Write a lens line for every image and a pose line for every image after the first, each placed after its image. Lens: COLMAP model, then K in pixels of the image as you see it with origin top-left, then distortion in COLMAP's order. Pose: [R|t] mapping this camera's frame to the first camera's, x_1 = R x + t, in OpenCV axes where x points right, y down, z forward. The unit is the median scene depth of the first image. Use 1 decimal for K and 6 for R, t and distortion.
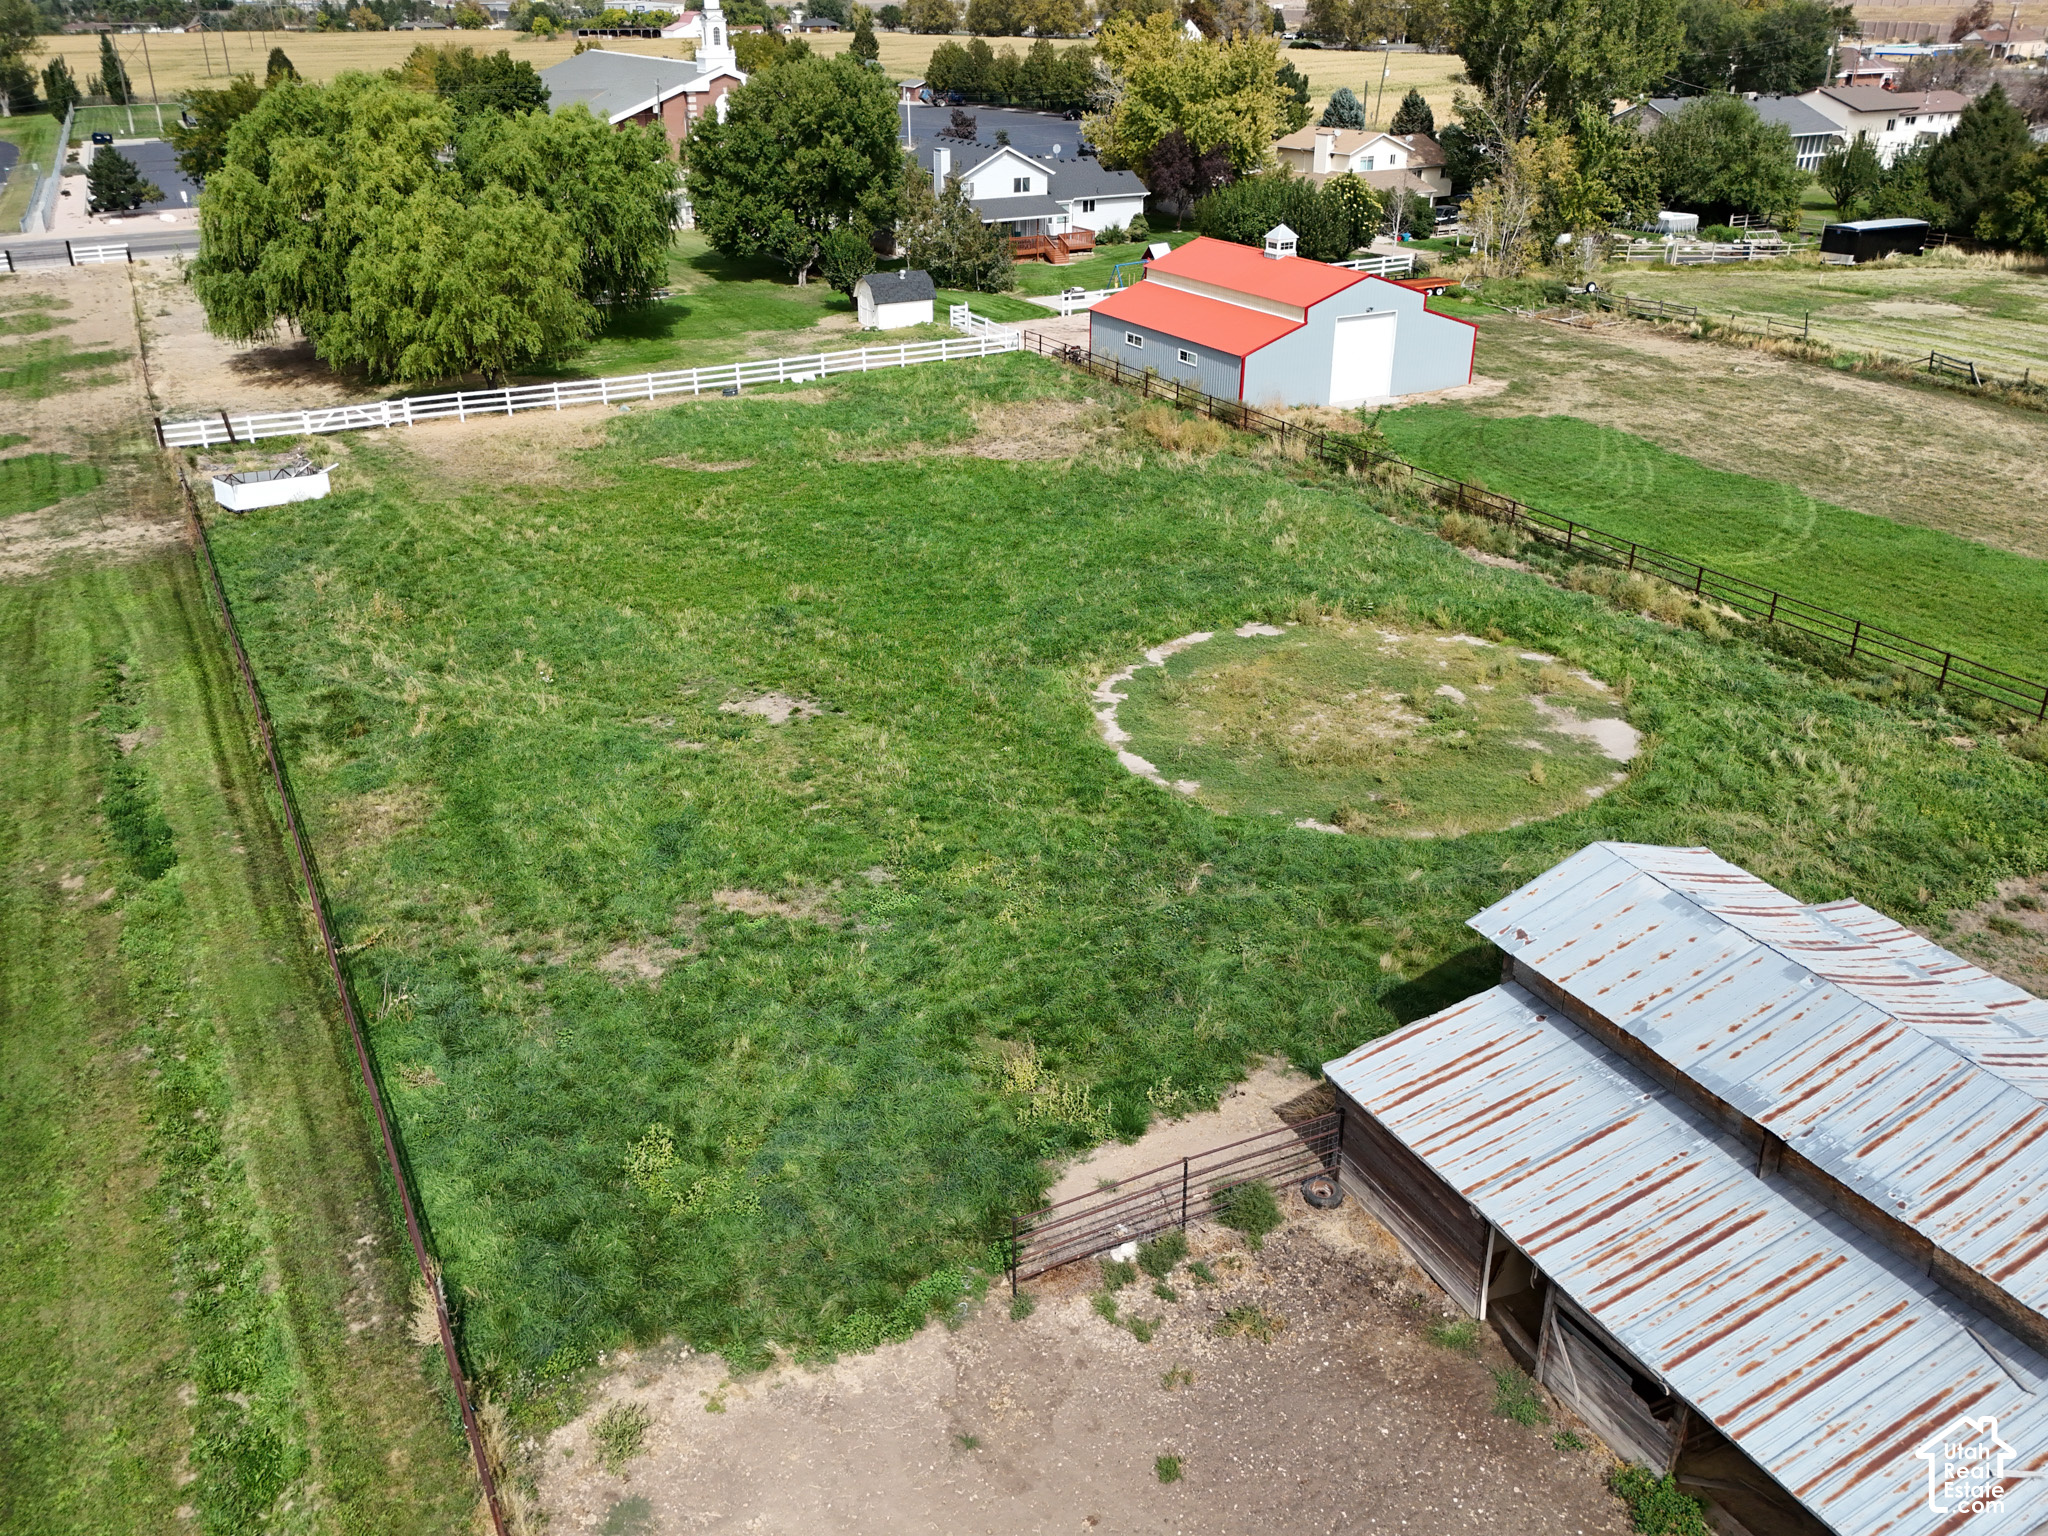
lens RADIAL K [[1588.7, 0, 953.3], [0, 1588.7, 722.6], [0, 0, 1]] dist [0.060178, -0.060454]
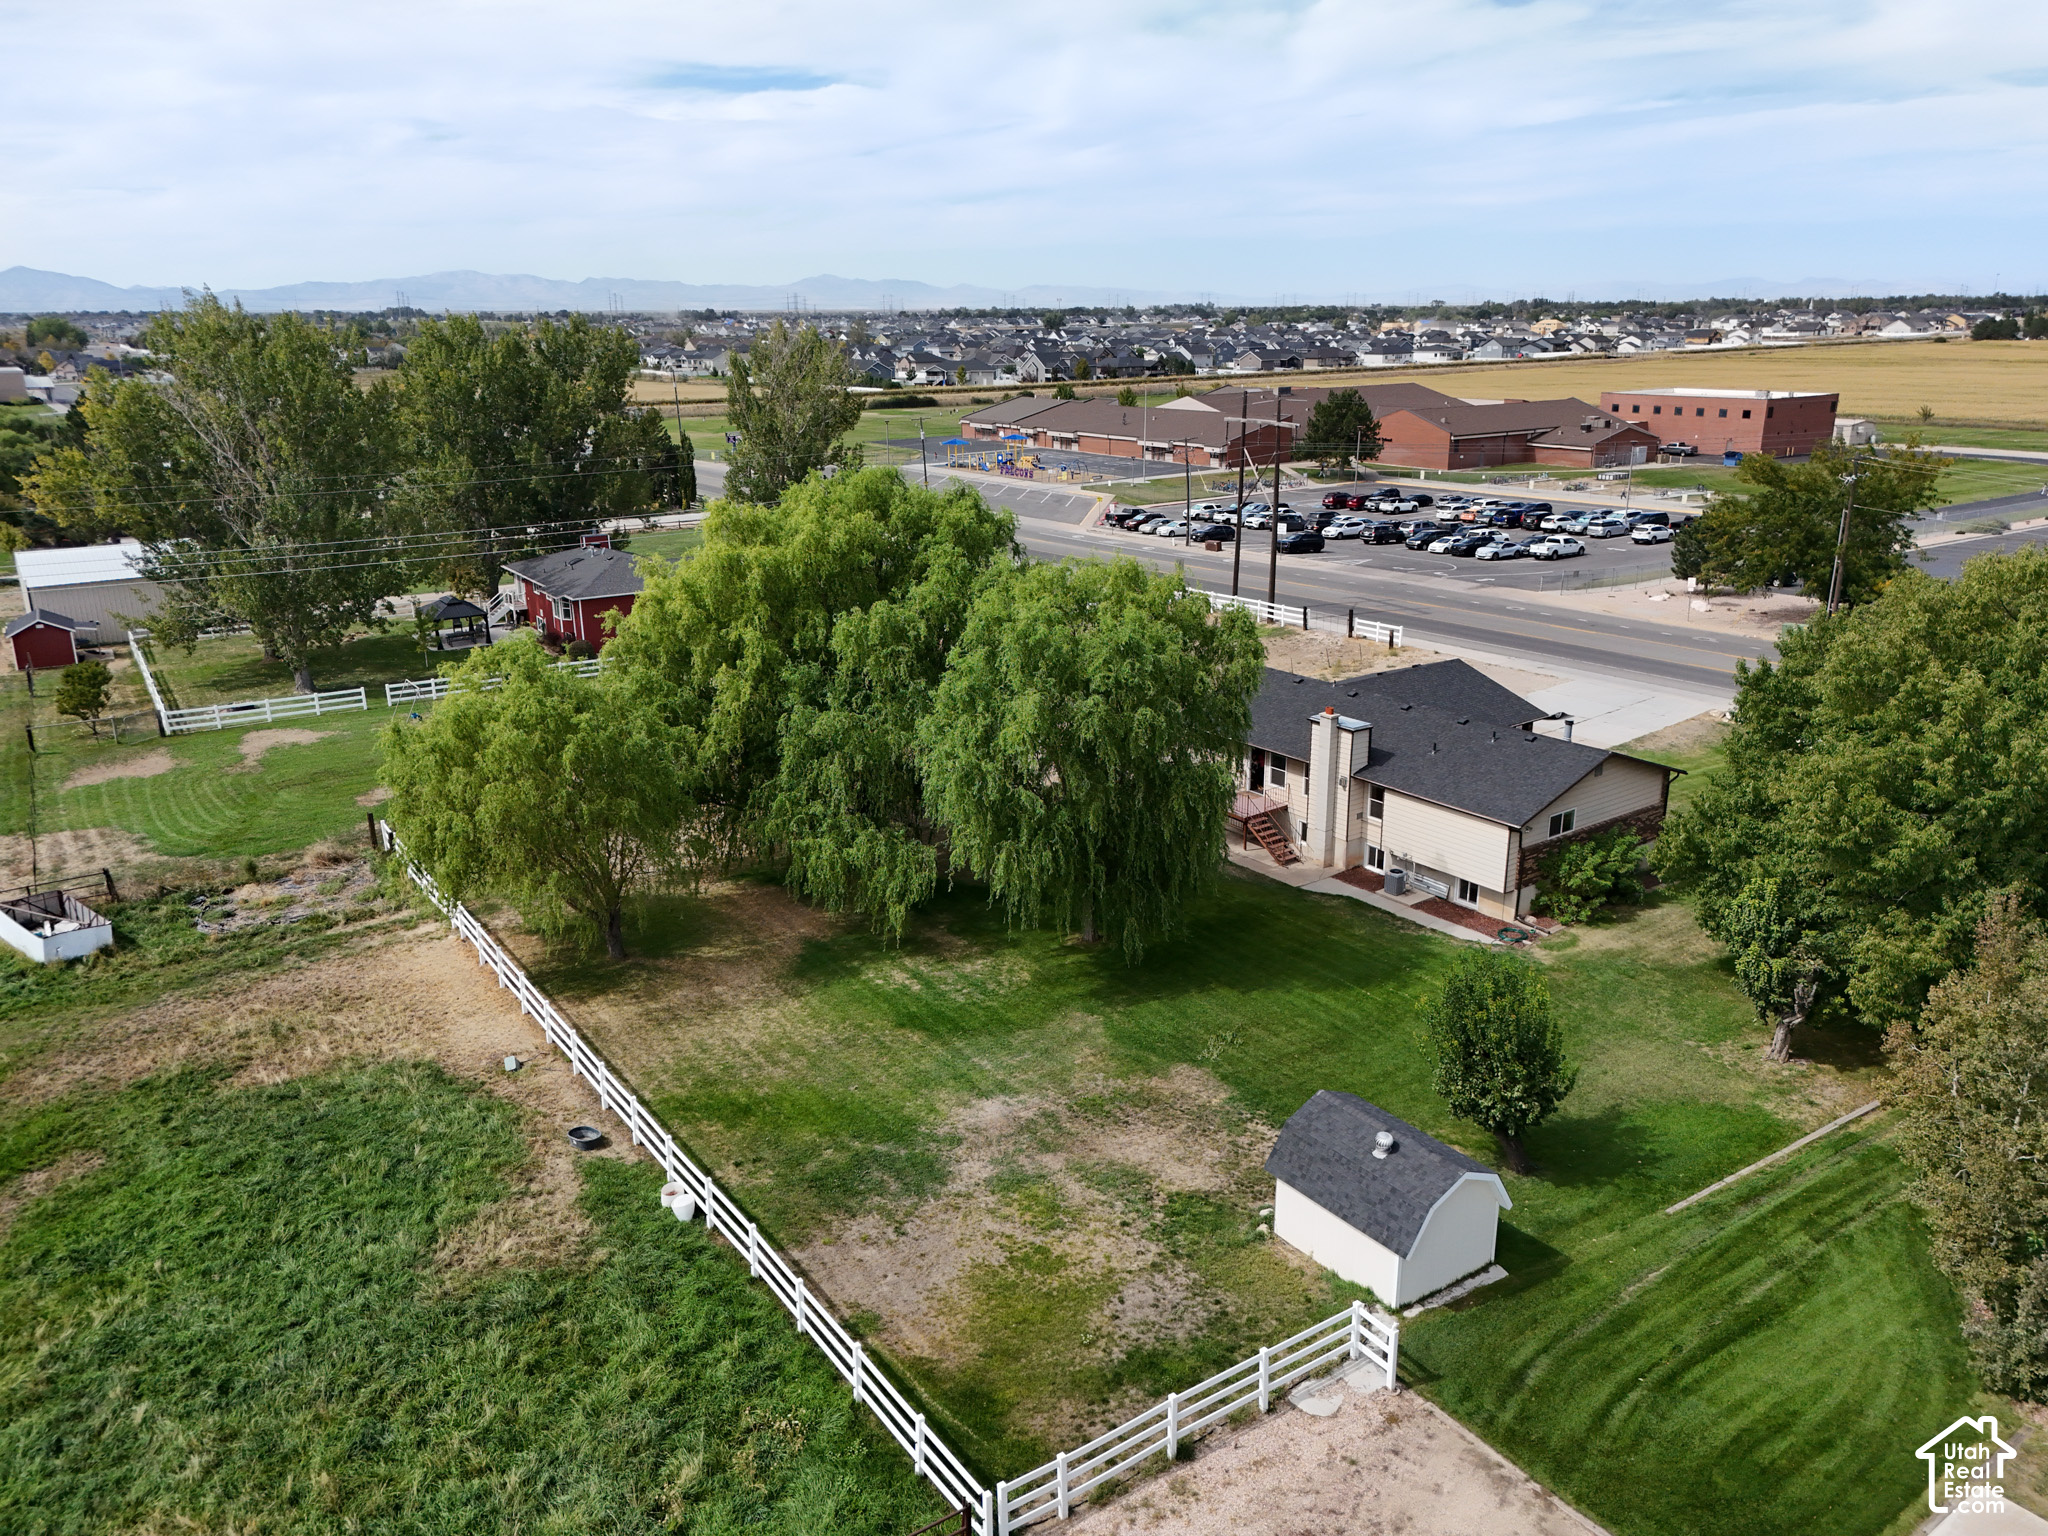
lens RADIAL K [[1509.7, 0, 1021.9], [0, 1509.7, 789.7], [0, 0, 1]] dist [0.060801, -0.062337]
pose [[0.144322, 0.306542, -0.940852, 0.218619], [-0.405611, 0.885585, 0.226316, -0.346625], [0.902580, 0.348957, 0.252146, 0.717985]]
